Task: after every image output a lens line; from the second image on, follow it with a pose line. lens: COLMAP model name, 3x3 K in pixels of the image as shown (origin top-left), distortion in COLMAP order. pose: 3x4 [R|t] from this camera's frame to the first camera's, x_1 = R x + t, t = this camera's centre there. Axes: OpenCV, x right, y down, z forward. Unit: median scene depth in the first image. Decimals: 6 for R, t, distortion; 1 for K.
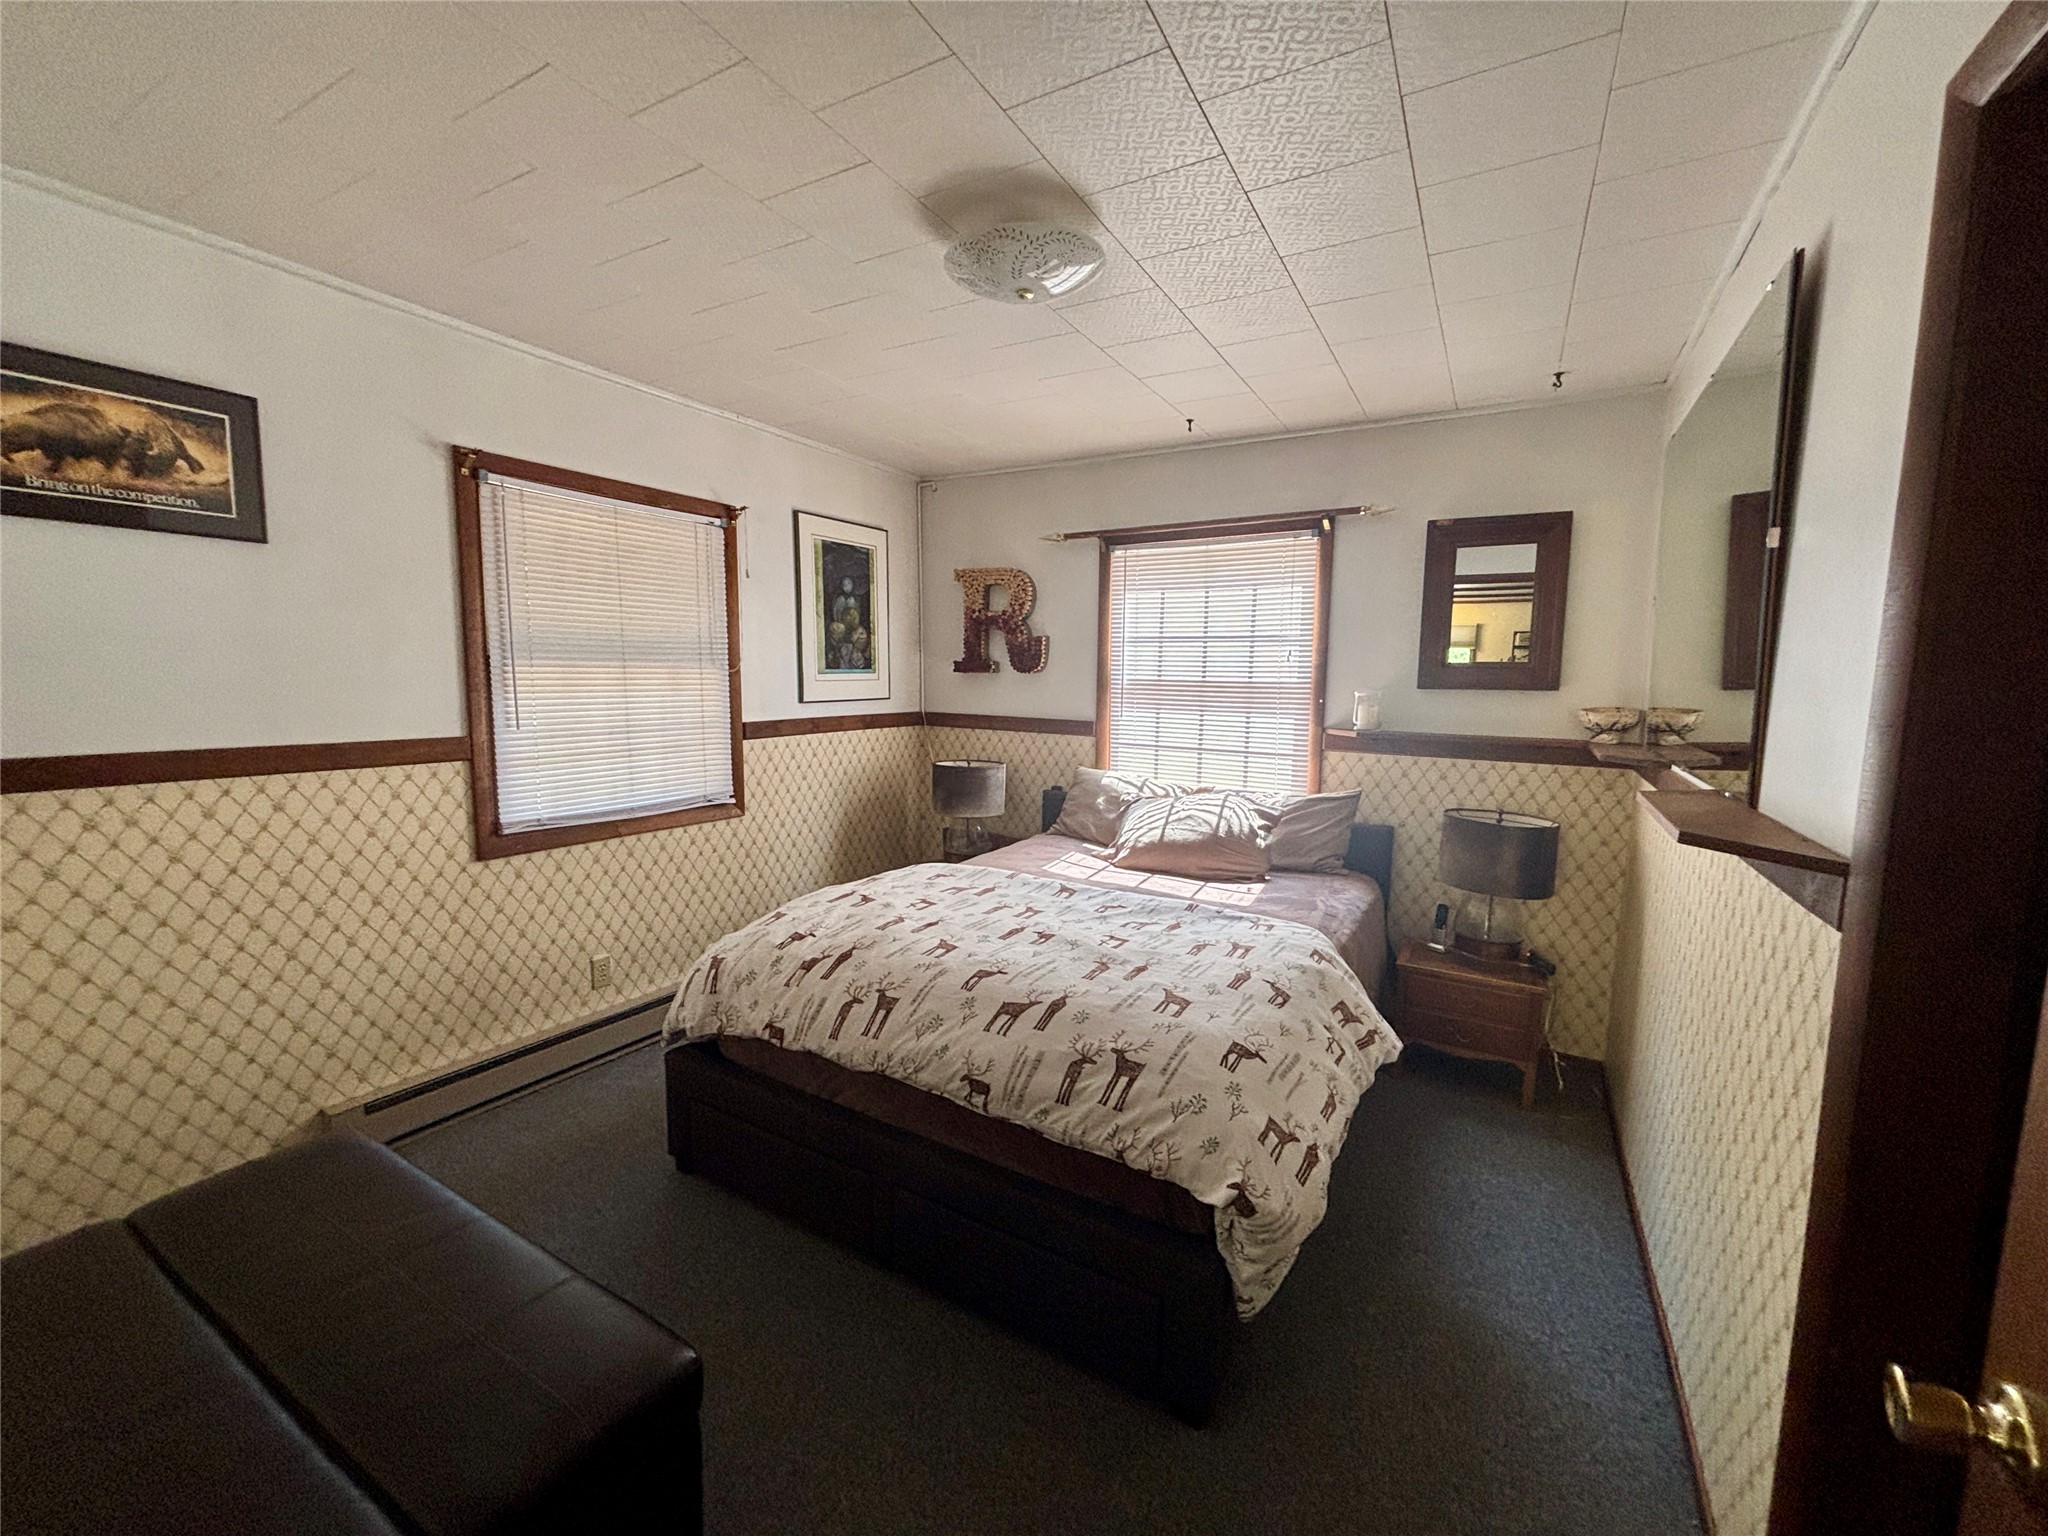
lens RADIAL K [[825.2, 0, 1036.2], [0, 825.2, 761.1], [0, 0, 1]] dist [-0.000813, -0.000040]
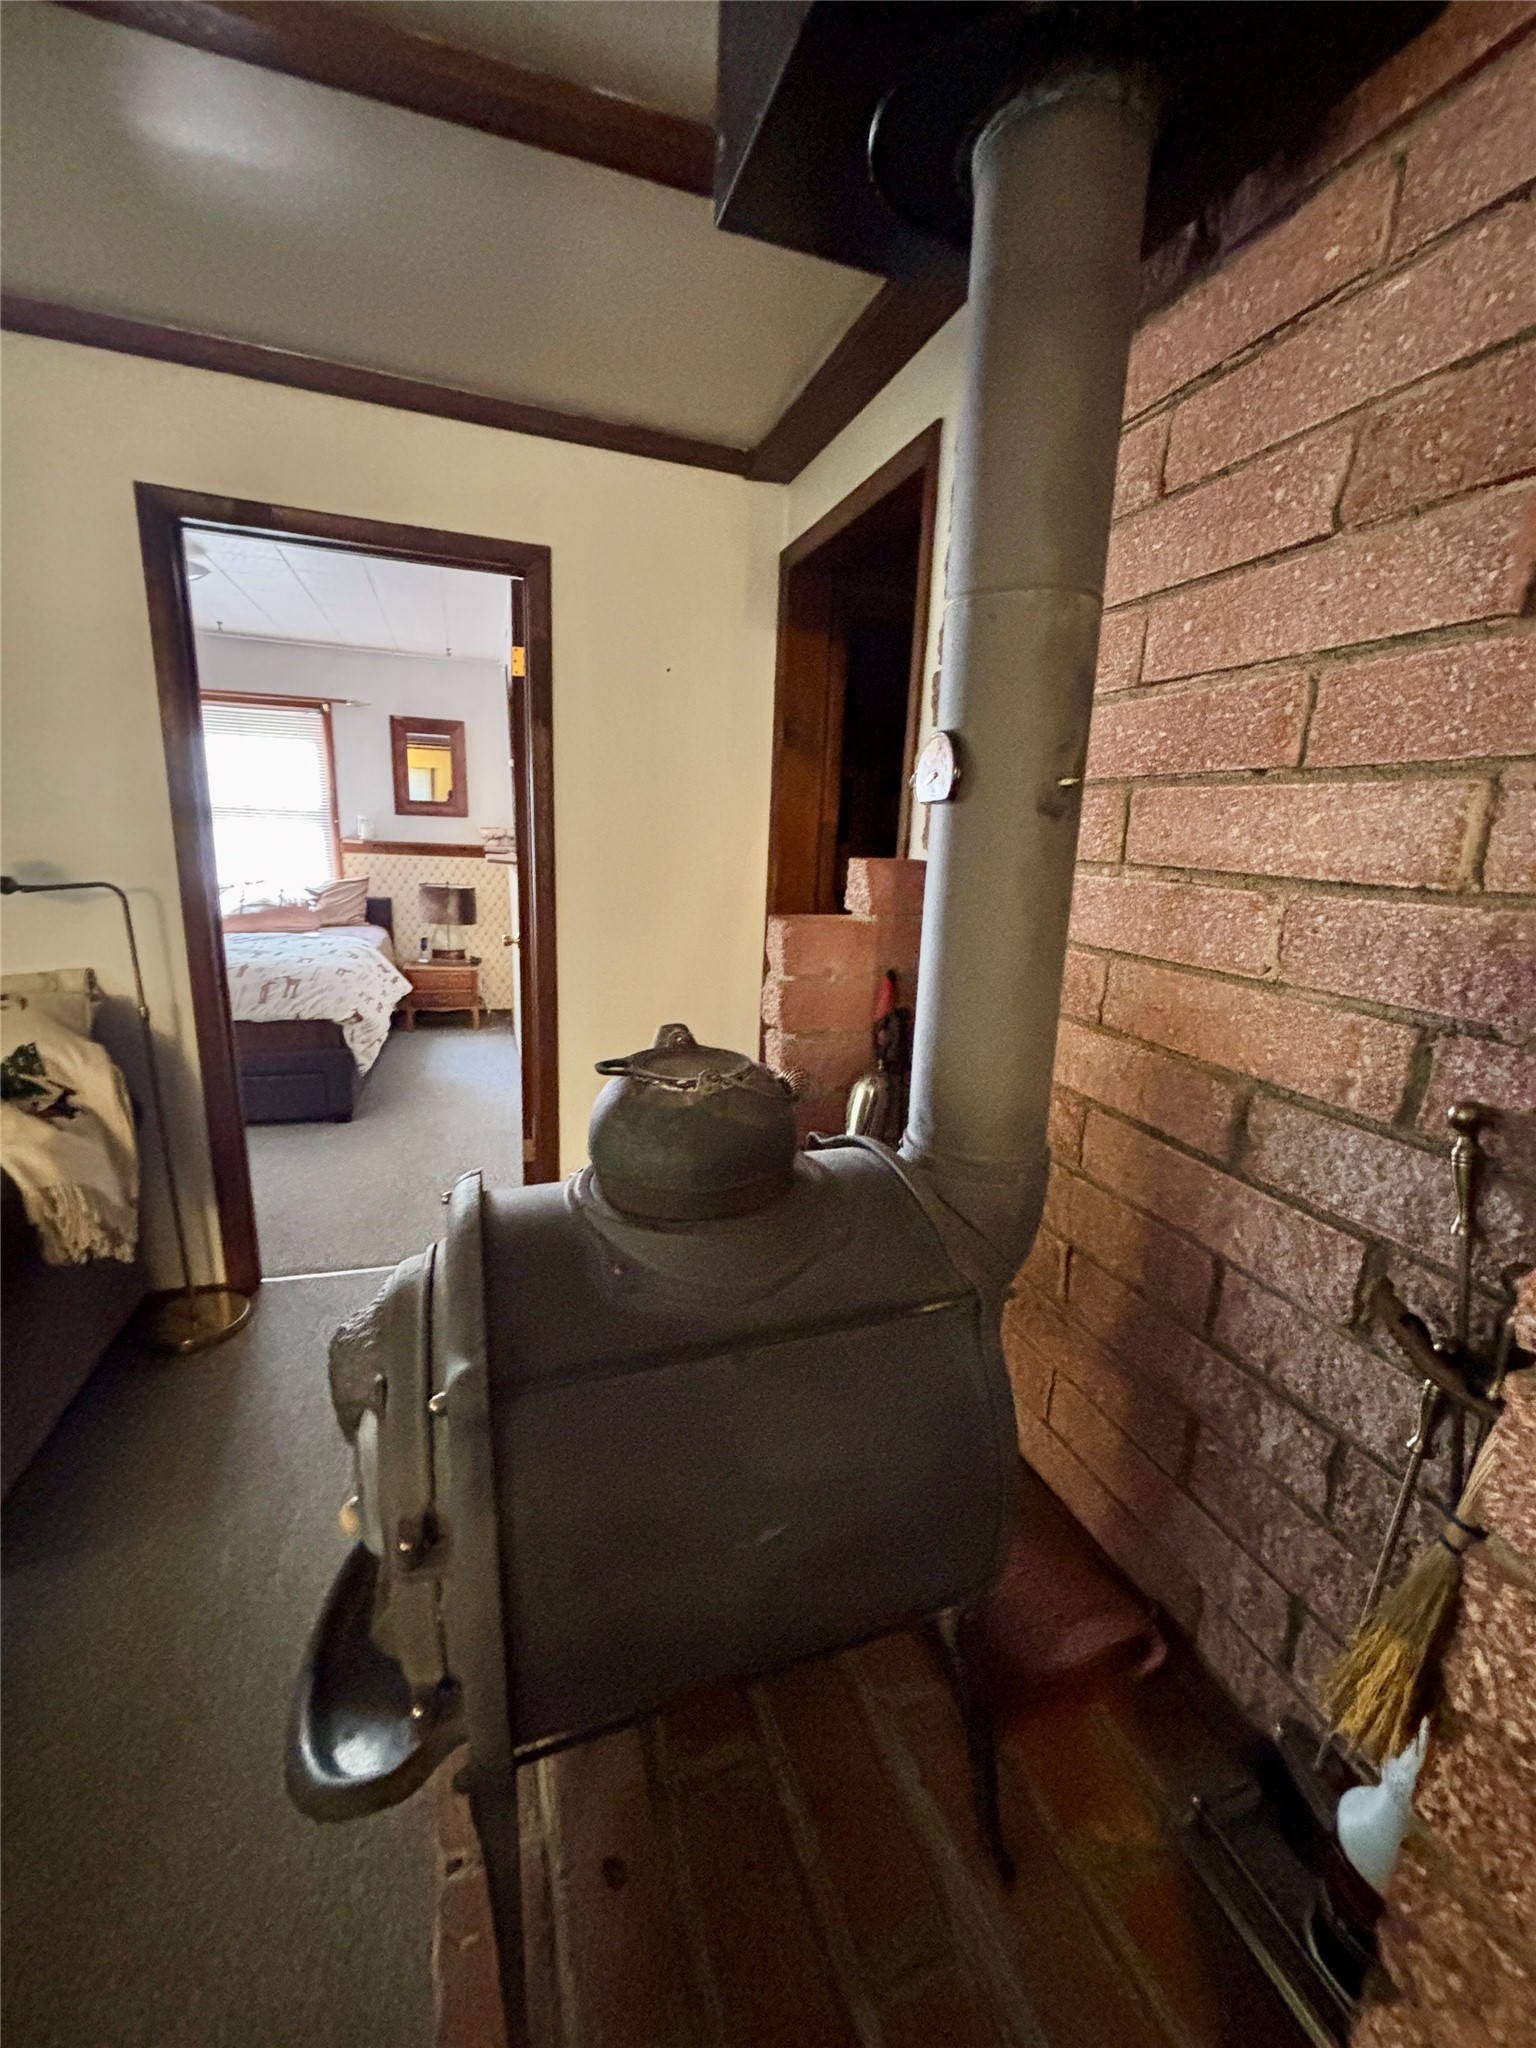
lens RADIAL K [[825.2, 0, 776.8], [0, 825.2, 1017.6], [0, 0, 1]] dist [-0.000813, -0.000040]
pose [[0.649406, -0.158262, 0.743791, -0.388674], [0.045660, 0.984454, 0.169604, 0.076914], [-0.759070, -0.076180, 0.646536, -0.792428]]
